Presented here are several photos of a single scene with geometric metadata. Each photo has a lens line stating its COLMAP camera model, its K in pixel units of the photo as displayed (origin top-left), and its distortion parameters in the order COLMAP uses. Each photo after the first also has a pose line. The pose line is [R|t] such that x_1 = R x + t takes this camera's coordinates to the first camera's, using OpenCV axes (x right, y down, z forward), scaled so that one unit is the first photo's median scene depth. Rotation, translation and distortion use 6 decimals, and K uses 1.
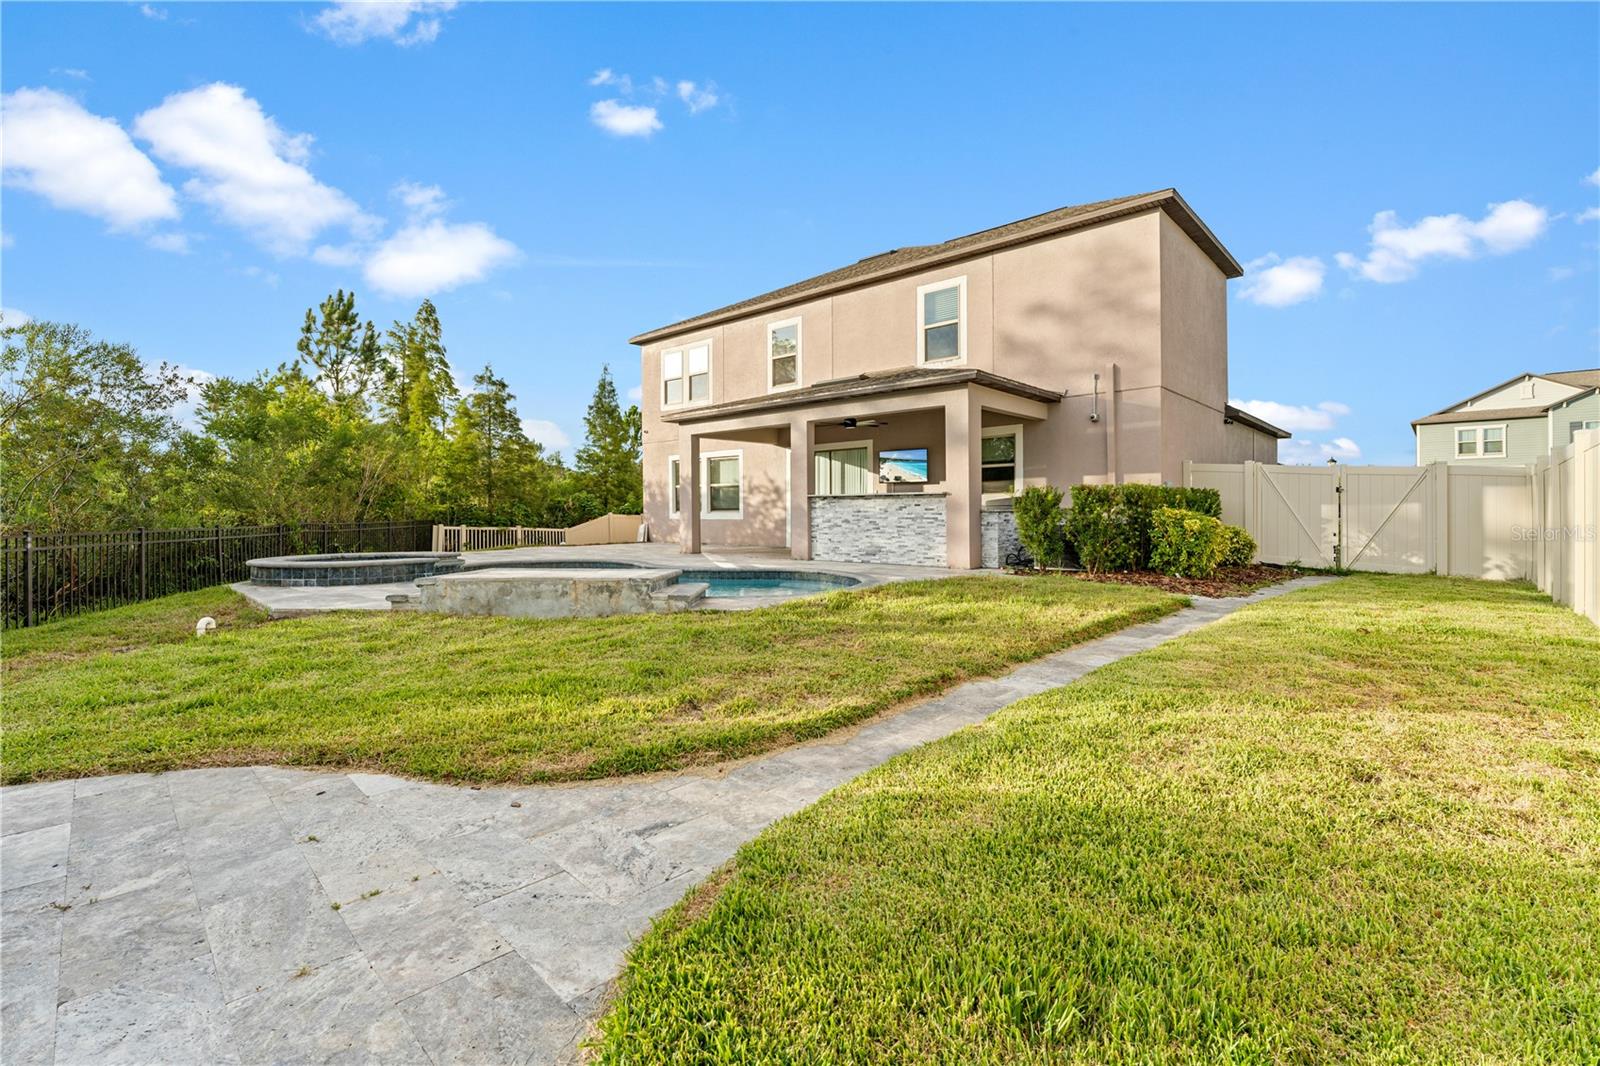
lens RADIAL K [[740.4, 0, 800.0], [0, 740.4, 533.0], [0, 0, 1]] dist [-0.000145, 0.000125]
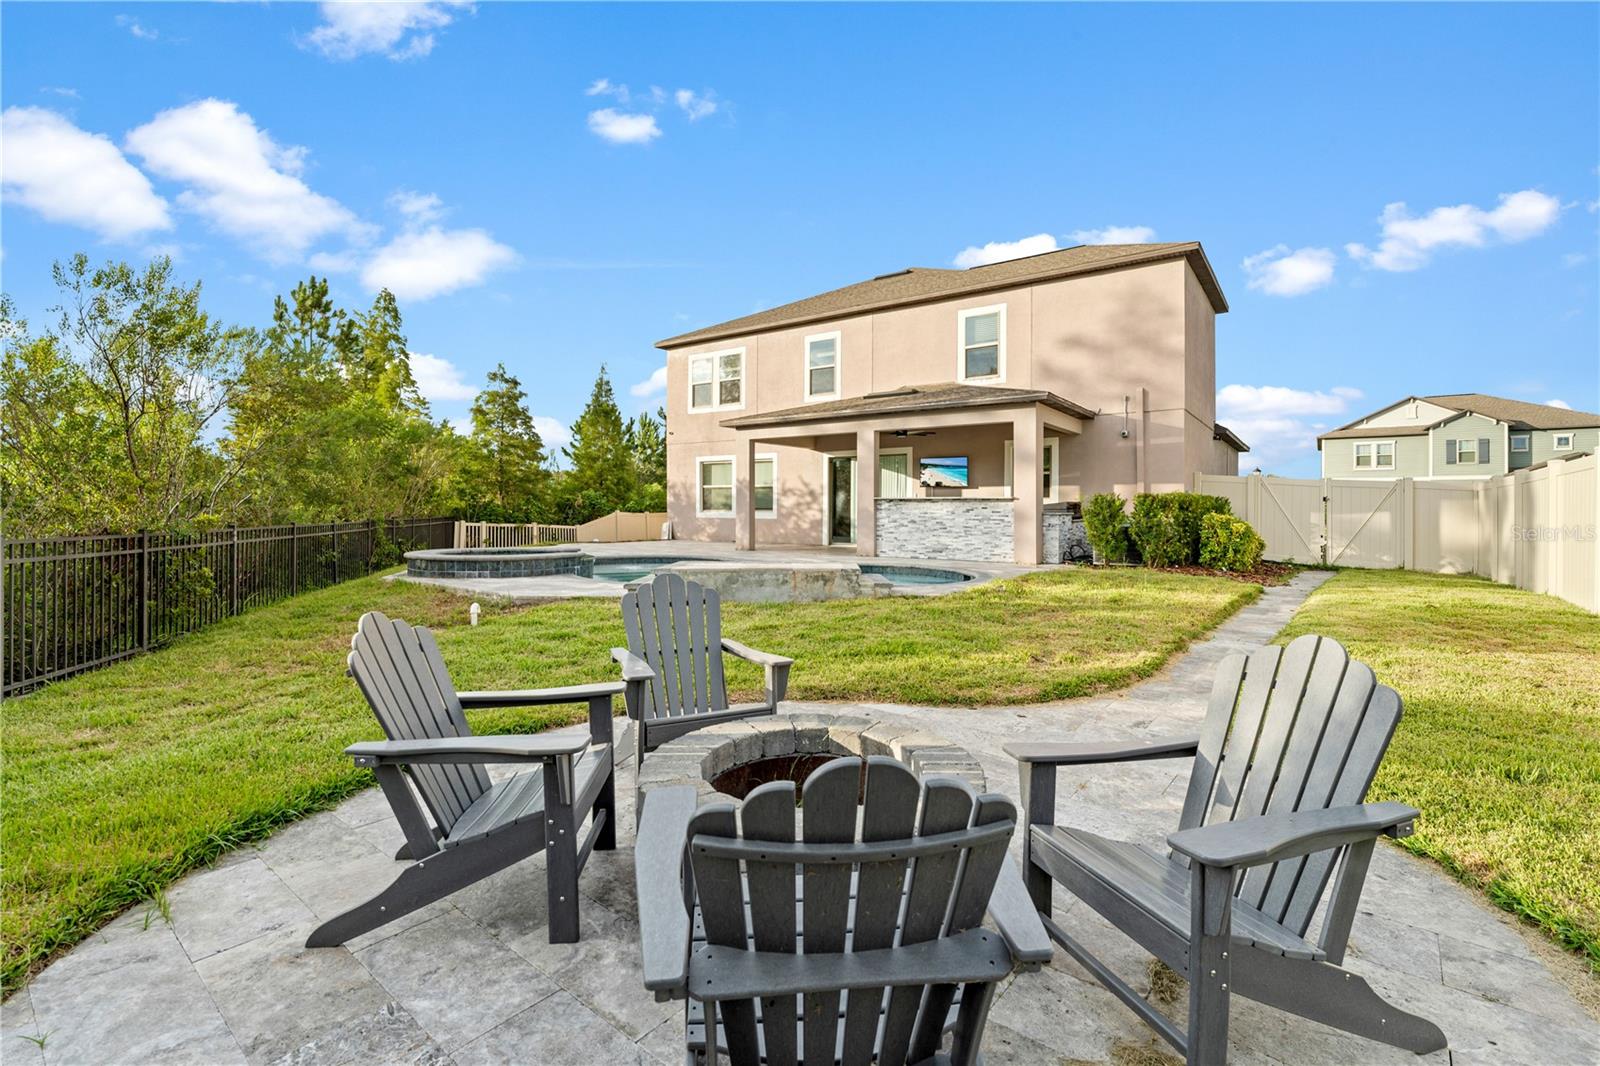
lens RADIAL K [[751.4, 0, 800.2], [0, 751.4, 527.9], [0, 0, 1]] dist [0.002177, 0.000046]
pose [[0.993161, 0.007986, 0.116483, -0.204354], [-0.007258, 0.999951, -0.006666, 0.001829], [-0.116531, 0.005775, 0.993170, -0.087242]]
